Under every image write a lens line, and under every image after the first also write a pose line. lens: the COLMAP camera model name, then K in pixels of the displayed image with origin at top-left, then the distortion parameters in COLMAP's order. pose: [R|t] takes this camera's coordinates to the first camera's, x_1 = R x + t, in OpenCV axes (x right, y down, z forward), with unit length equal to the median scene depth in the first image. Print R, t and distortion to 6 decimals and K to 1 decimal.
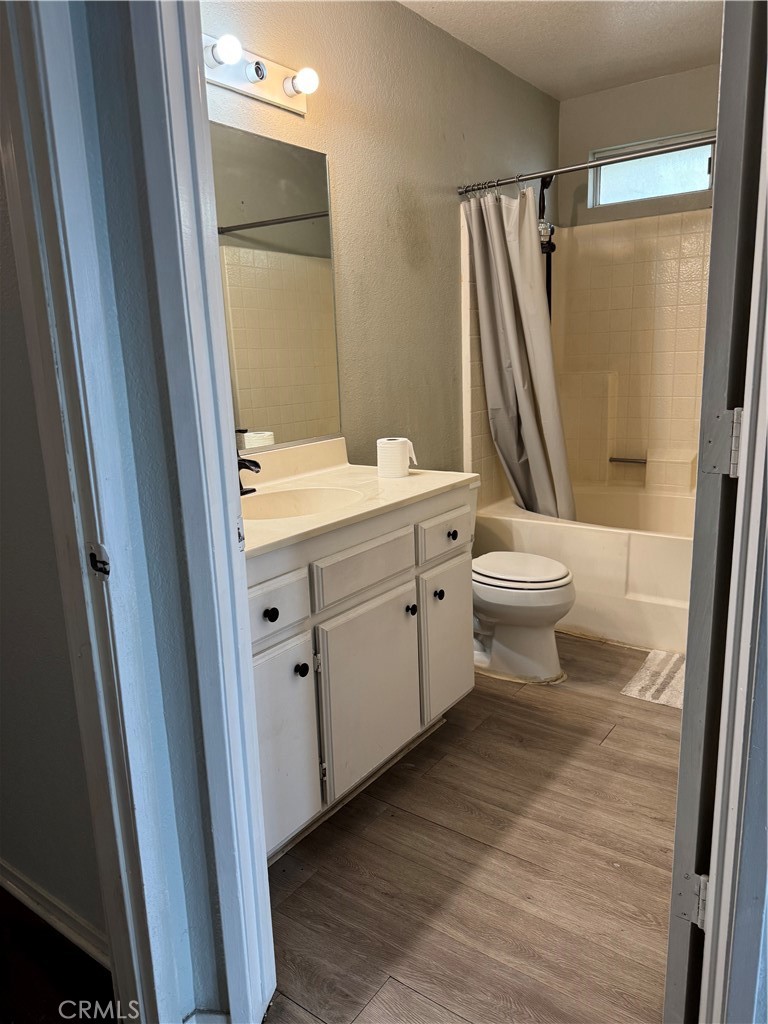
lens RADIAL K [[717.5, 0, 379.4], [0, 717.5, 512.8], [0, 0, 1]] dist [0.116726, -0.166433]
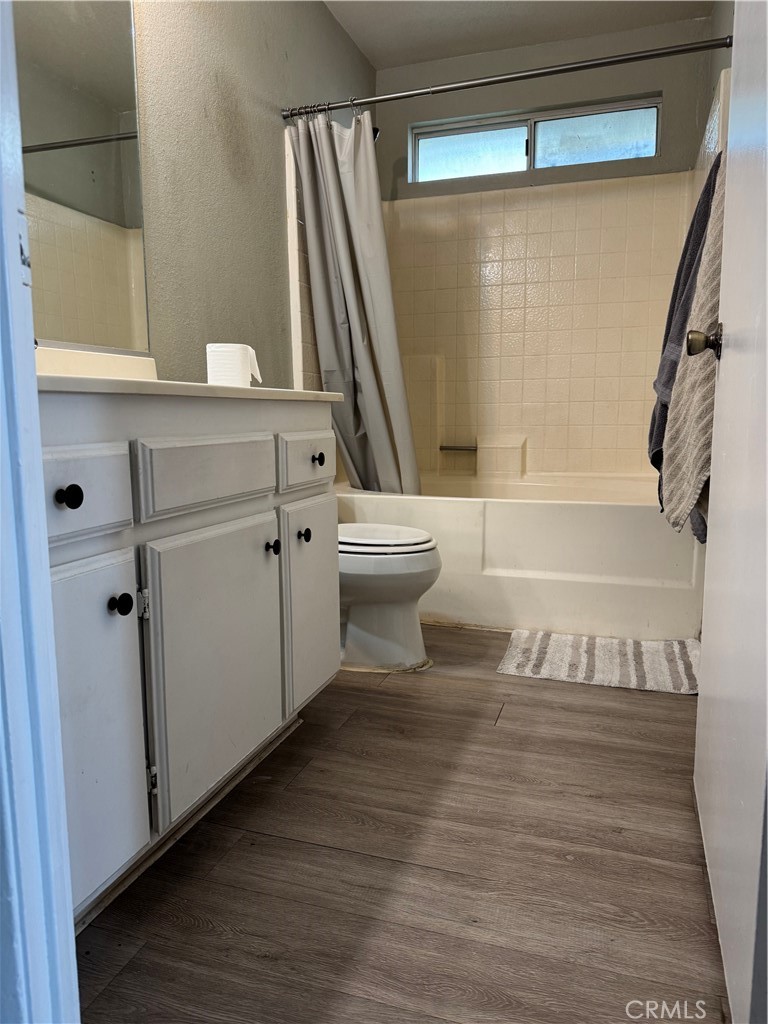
lens RADIAL K [[715.6, 0, 384.0], [0, 715.6, 512.0], [0, 0, 1]] dist [0.117848, -0.175773]
pose [[0.953531, -0.009890, 0.301132, -0.059395], [0.035983, 0.996046, -0.081226, 0.147405], [-0.299138, 0.088288, 0.950117, 0.256556]]
